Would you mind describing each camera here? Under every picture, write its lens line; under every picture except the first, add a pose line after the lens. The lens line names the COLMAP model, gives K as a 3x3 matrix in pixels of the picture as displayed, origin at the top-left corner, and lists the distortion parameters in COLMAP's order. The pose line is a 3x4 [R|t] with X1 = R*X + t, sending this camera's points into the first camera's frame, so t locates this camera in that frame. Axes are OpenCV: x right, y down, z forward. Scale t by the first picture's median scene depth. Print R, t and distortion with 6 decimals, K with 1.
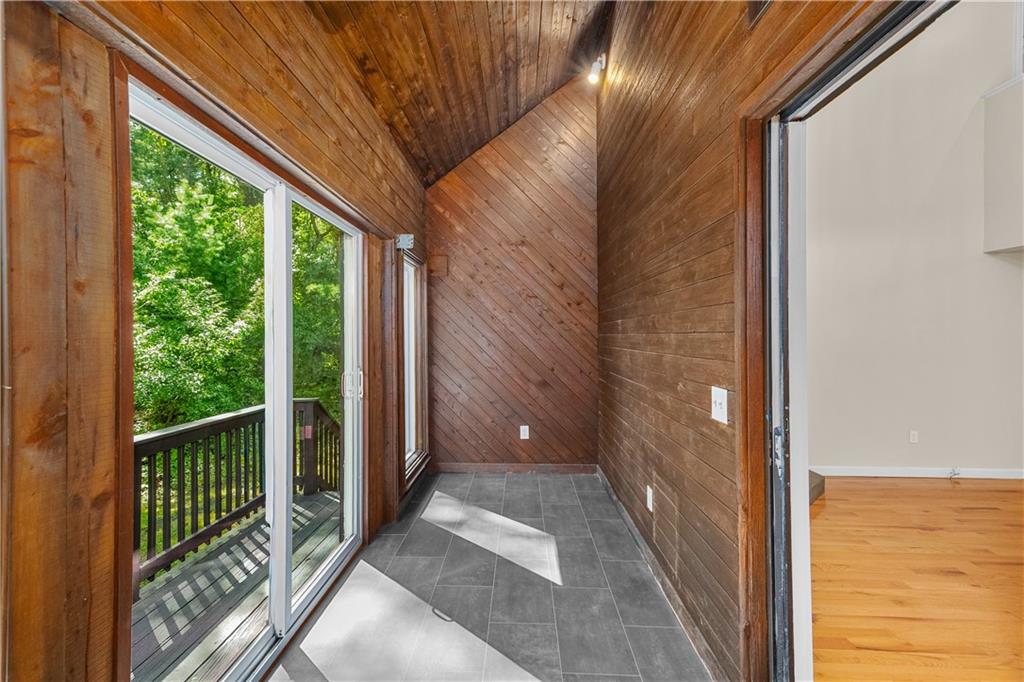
lens RADIAL K [[455.3, 0, 509.4], [0, 455.3, 343.5], [0, 0, 1]] dist [0.017783, 0.000123]
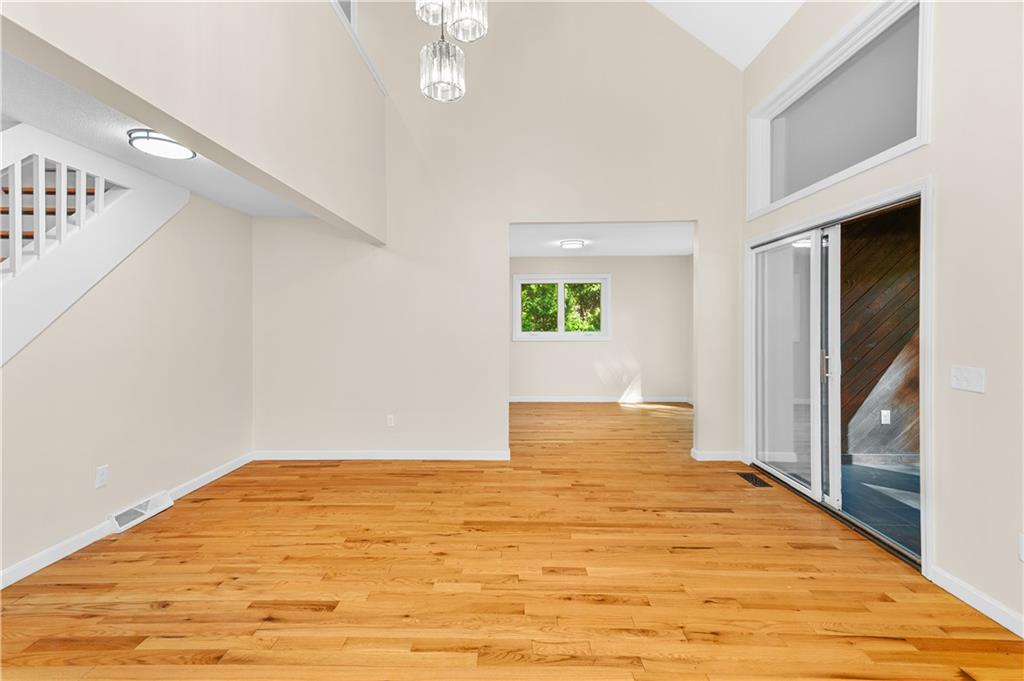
lens RADIAL K [[470.9, 0, 509.3], [0, 470.9, 320.6], [0, 0, 1]] dist [0.024320, 0.000305]
pose [[-0.999947, 0.002409, -0.009981, 1.189428], [0.002284, 0.999920, 0.012454, -0.032261], [0.010010, 0.012431, -0.999873, 1.494719]]
